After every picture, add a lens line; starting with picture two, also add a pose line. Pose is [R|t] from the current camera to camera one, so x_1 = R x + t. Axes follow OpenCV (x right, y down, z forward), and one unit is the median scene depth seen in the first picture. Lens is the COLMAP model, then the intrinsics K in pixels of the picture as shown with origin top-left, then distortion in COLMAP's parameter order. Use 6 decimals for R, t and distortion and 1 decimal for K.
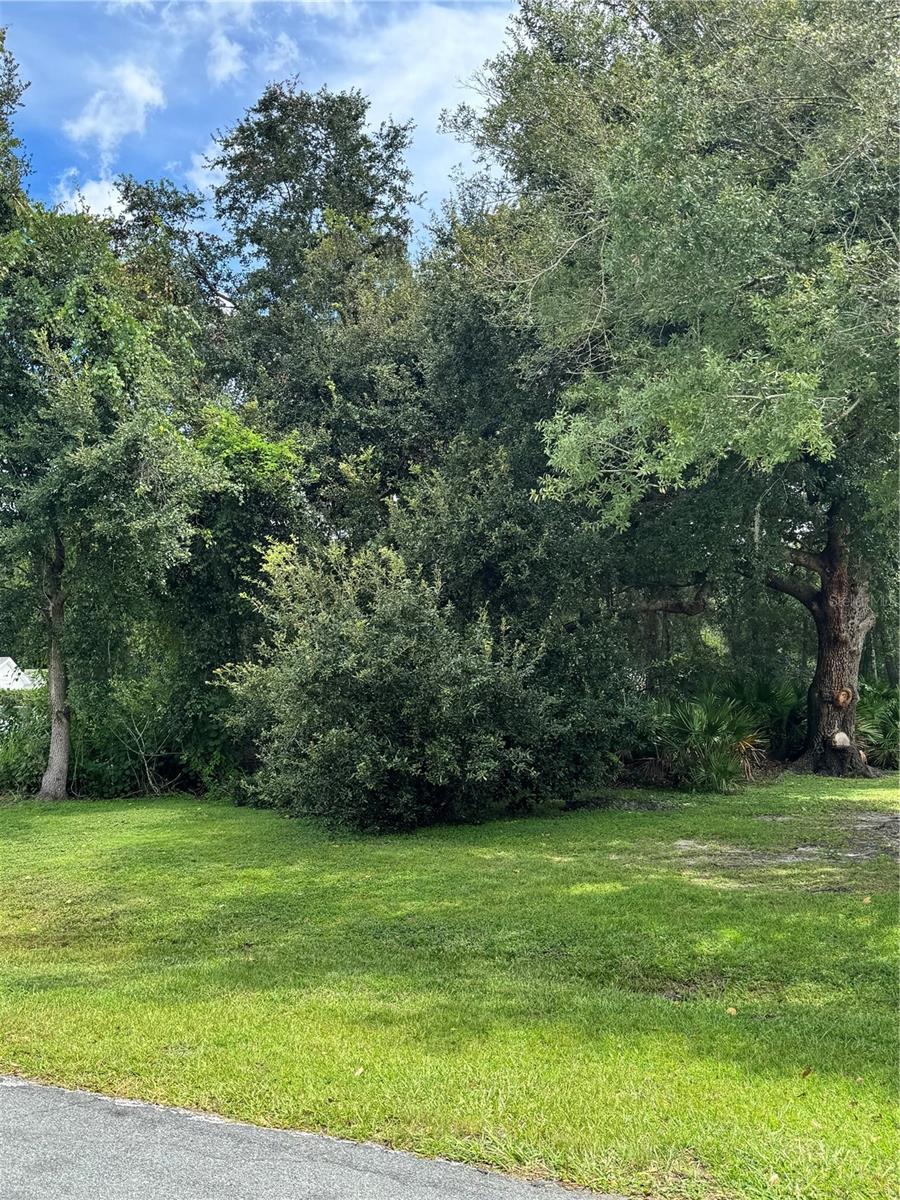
lens RADIAL K [[1140.8, 0, 450.0], [0, 1140.8, 600.0], [0, 0, 1]] dist [0.199264, -0.404466]
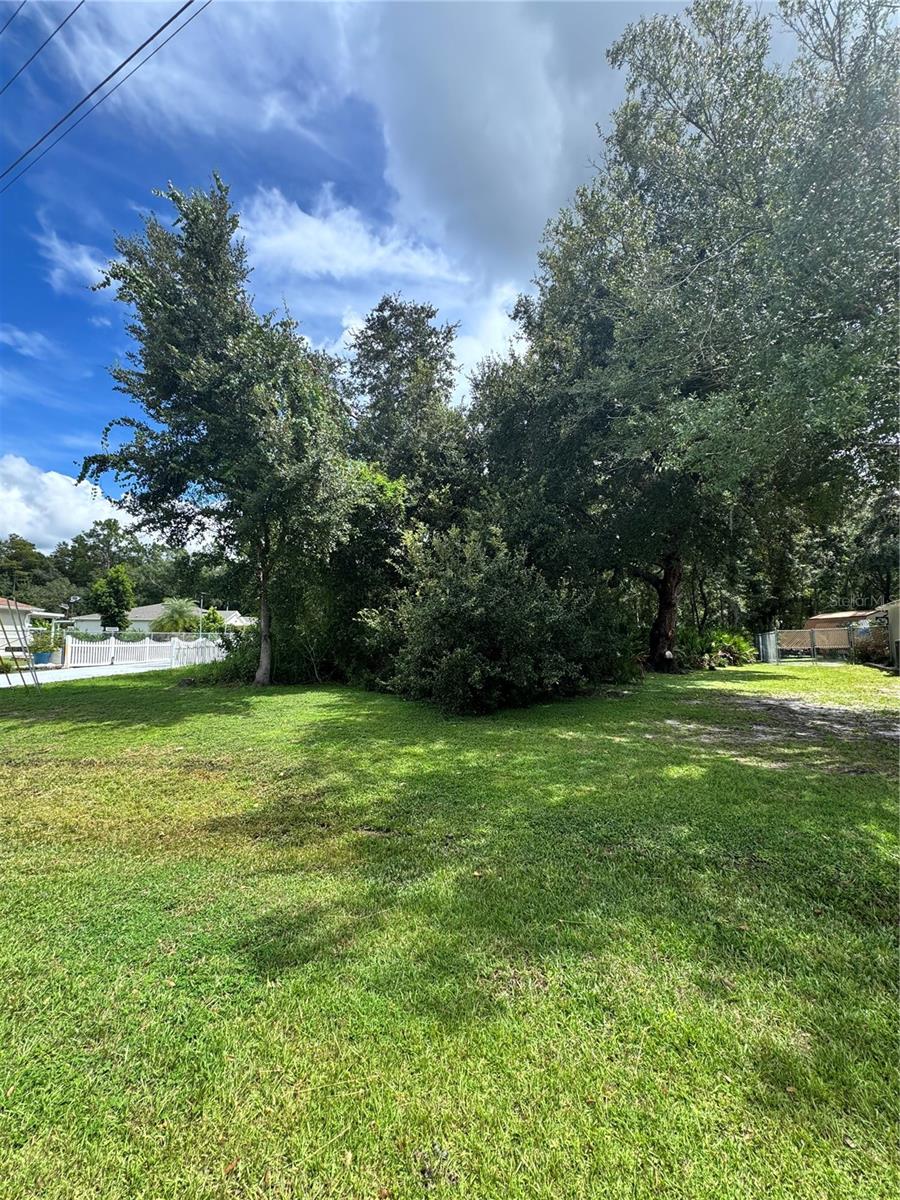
lens RADIAL K [[488.7, 0, 450.0], [0, 488.7, 600.0], [0, 0, 1]] dist [0.009667, 0.000106]
pose [[0.998681, 0.015837, 0.048843, -0.100456], [-0.016637, 0.999733, 0.016010, 0.028098], [-0.048577, -0.016802, 0.998678, 0.263877]]
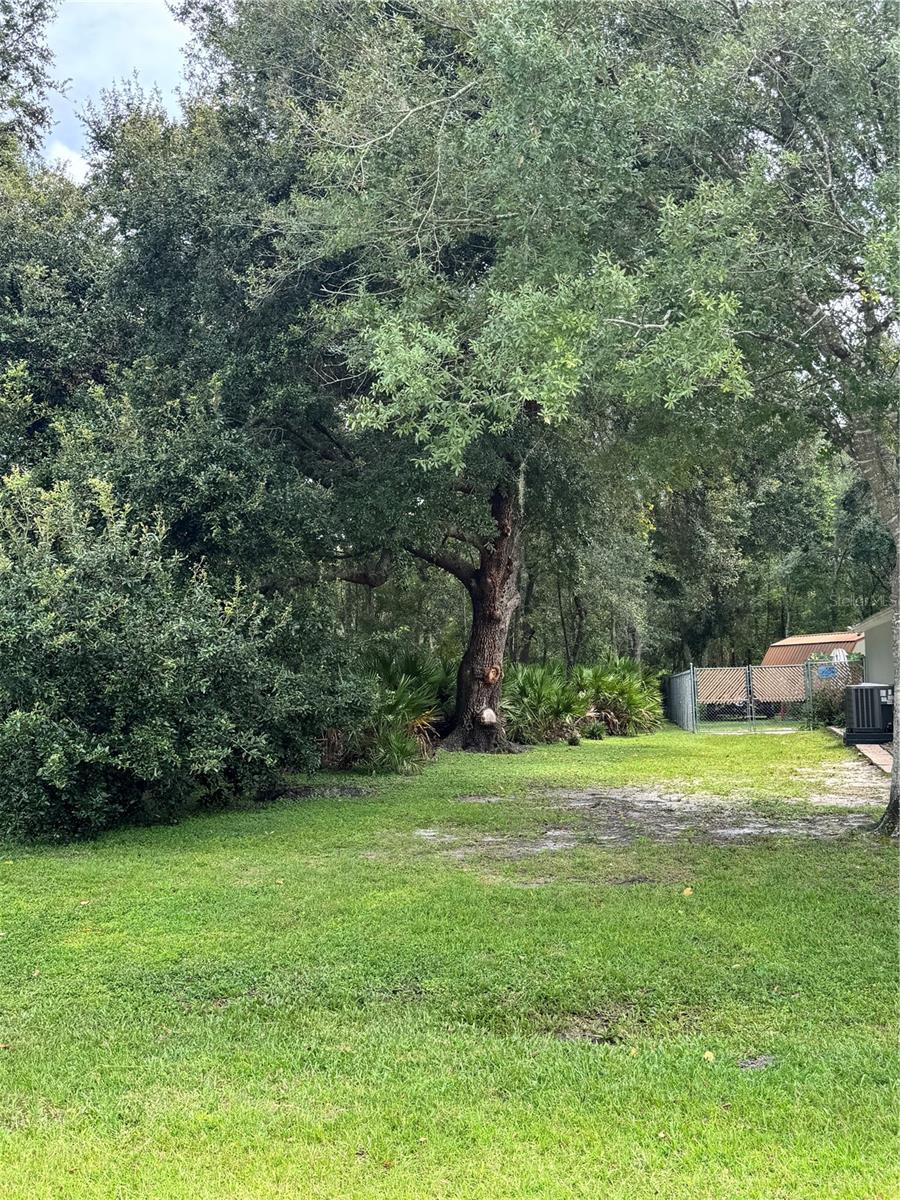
lens RADIAL K [[1134.6, 0, 482.9], [0, 1134.6, 587.5], [0, 0, 1]] dist [0.130937, -0.169631]
pose [[0.918747, 0.038811, 0.392934, -0.085230], [-0.041427, 0.999140, -0.001823, 0.013604], [-0.392666, -0.014603, 0.919565, 0.123200]]
